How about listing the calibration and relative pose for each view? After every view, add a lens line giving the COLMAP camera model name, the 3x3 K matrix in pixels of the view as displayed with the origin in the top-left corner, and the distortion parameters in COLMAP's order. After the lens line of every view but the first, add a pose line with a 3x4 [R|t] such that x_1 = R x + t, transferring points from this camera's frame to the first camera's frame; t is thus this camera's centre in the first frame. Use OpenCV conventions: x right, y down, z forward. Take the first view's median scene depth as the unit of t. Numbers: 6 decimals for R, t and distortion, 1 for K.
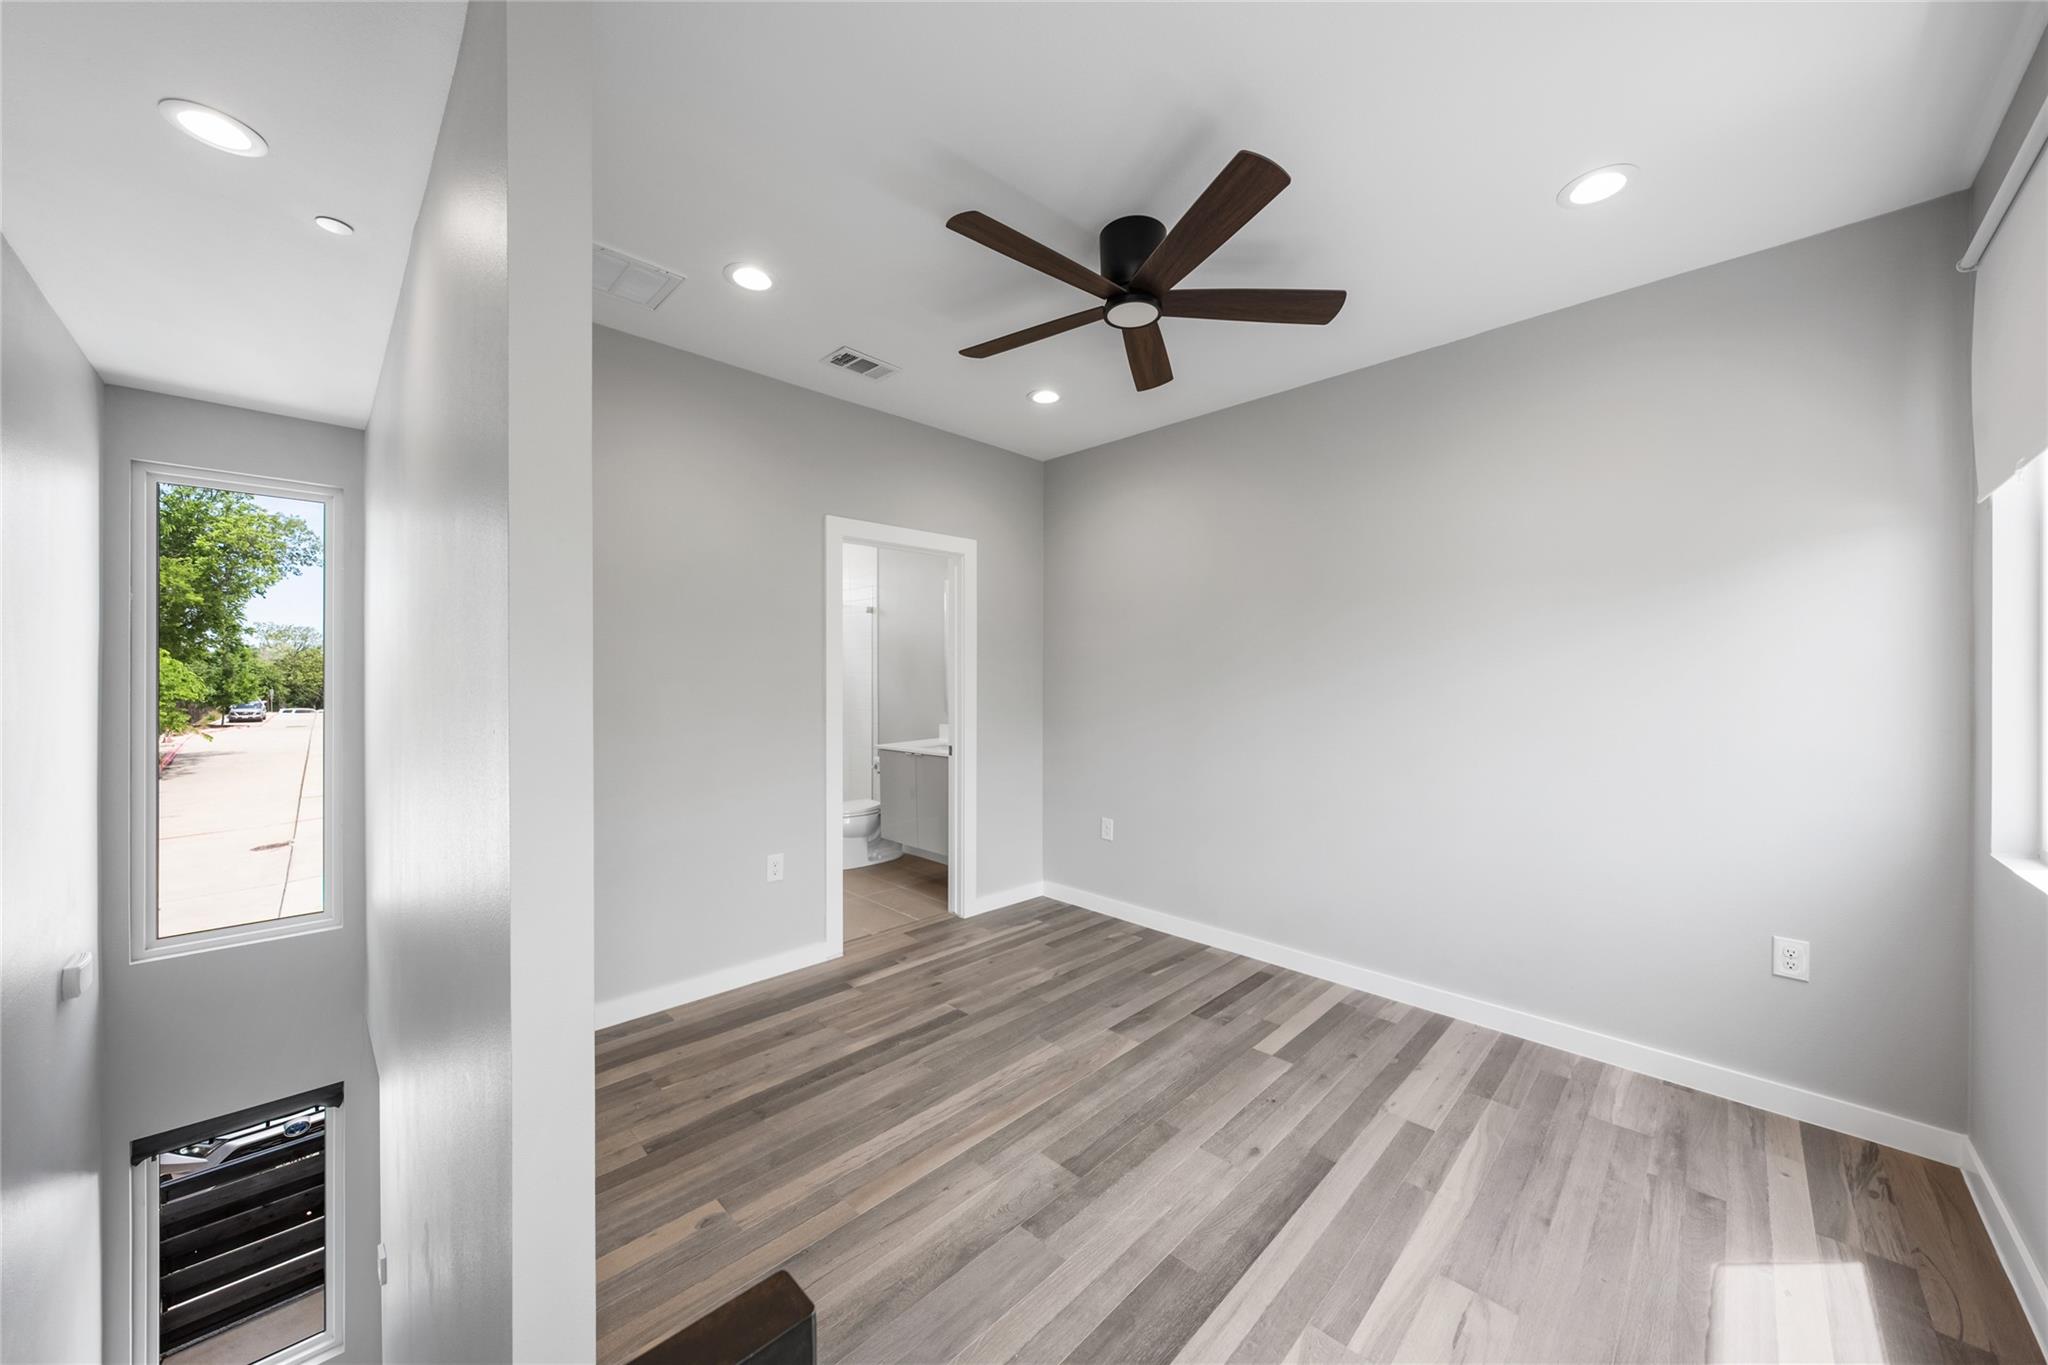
lens RADIAL K [[722.9, 0, 1035.4], [0, 722.9, 675.8], [0, 0, 1]] dist [0.002893, 0.000077]
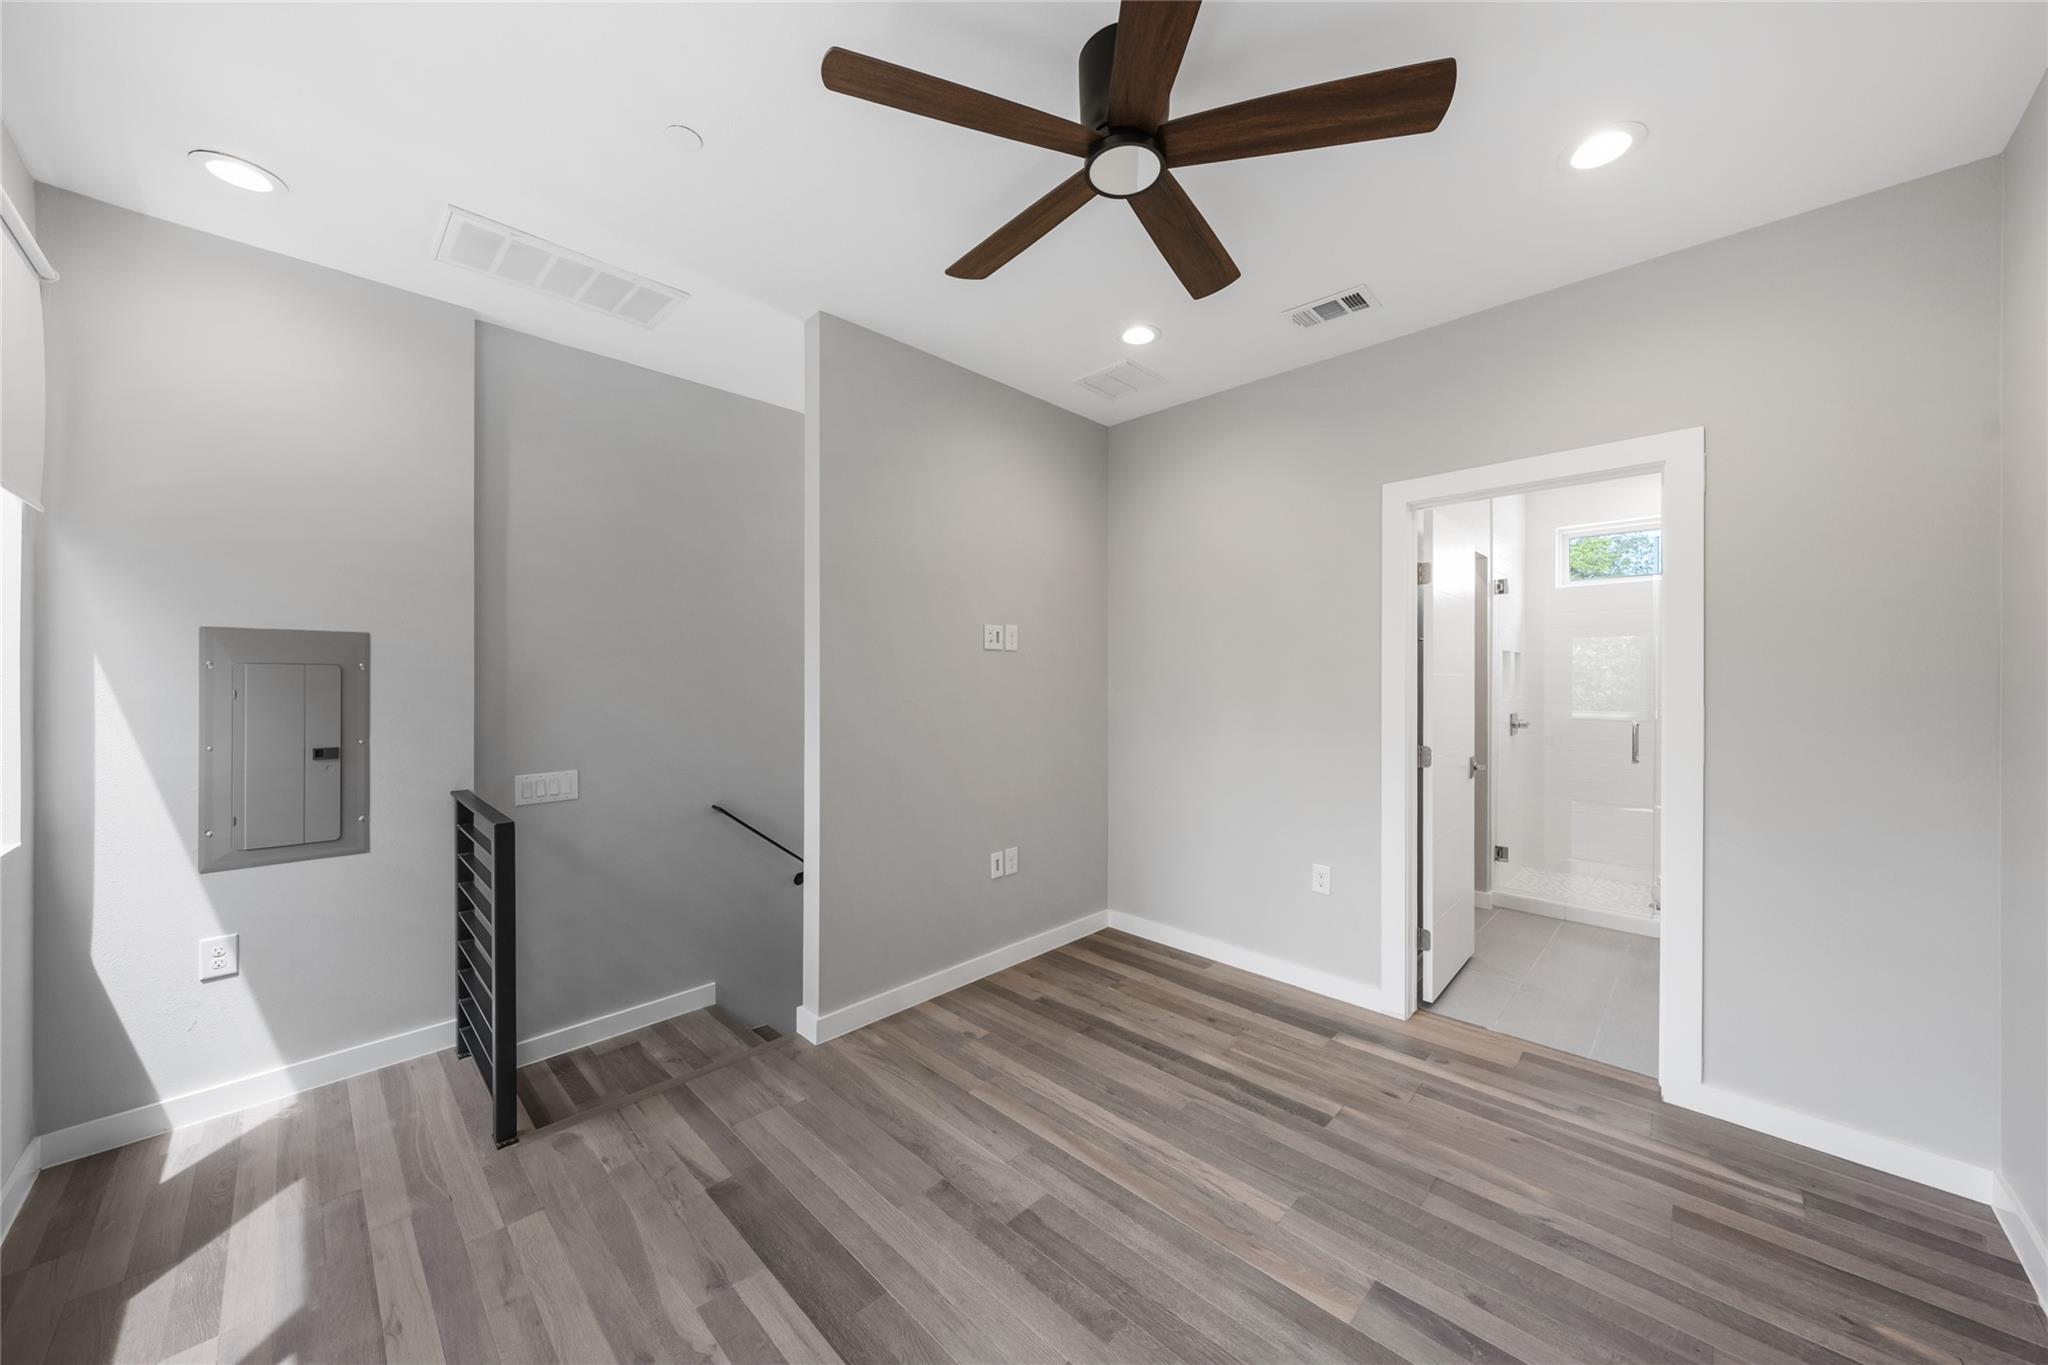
lens RADIAL K [[722.9, 0, 1027.8], [0, 722.9, 679.7], [0, 0, 1]] dist [0.002893, 0.000077]
pose [[-0.001334, 0.001460, -0.999998, 0.781901], [-0.000179, 0.999999, 0.001460, 0.005629], [0.999999, 0.000181, -0.001333, 0.827146]]
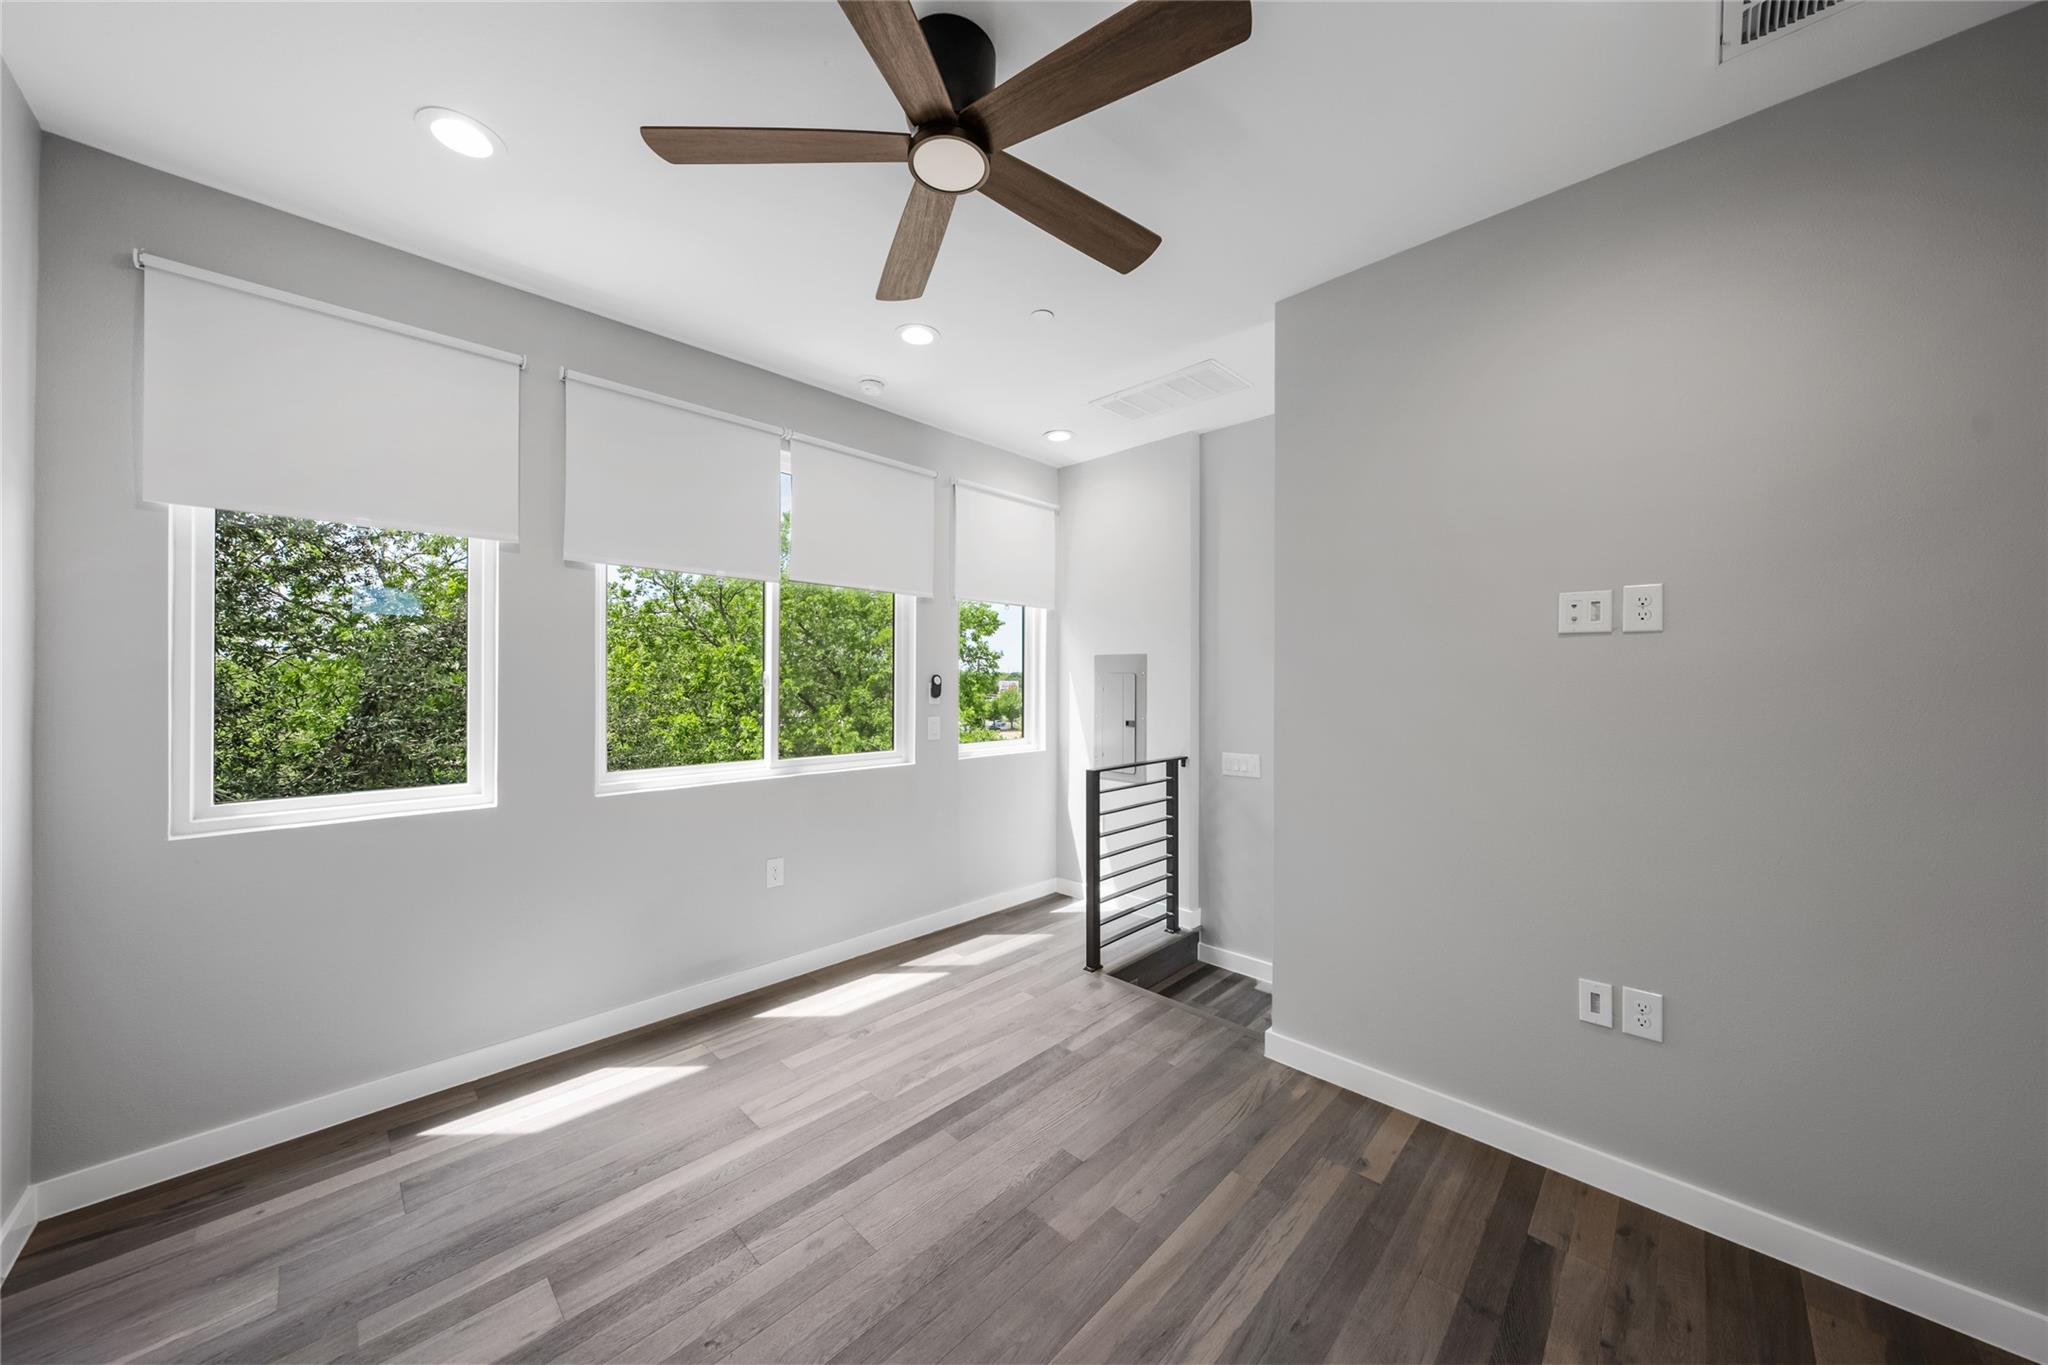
lens RADIAL K [[693.1, 0, 1012.0], [0, 693.1, 673.9], [0, 0, 1]] dist [0.000927, -0.000020]
pose [[-0.999833, -0.002474, 0.018103, 0.052062], [-0.002653, 0.999948, -0.009834, 0.006572], [-0.018077, -0.009881, -0.999788, 1.535025]]
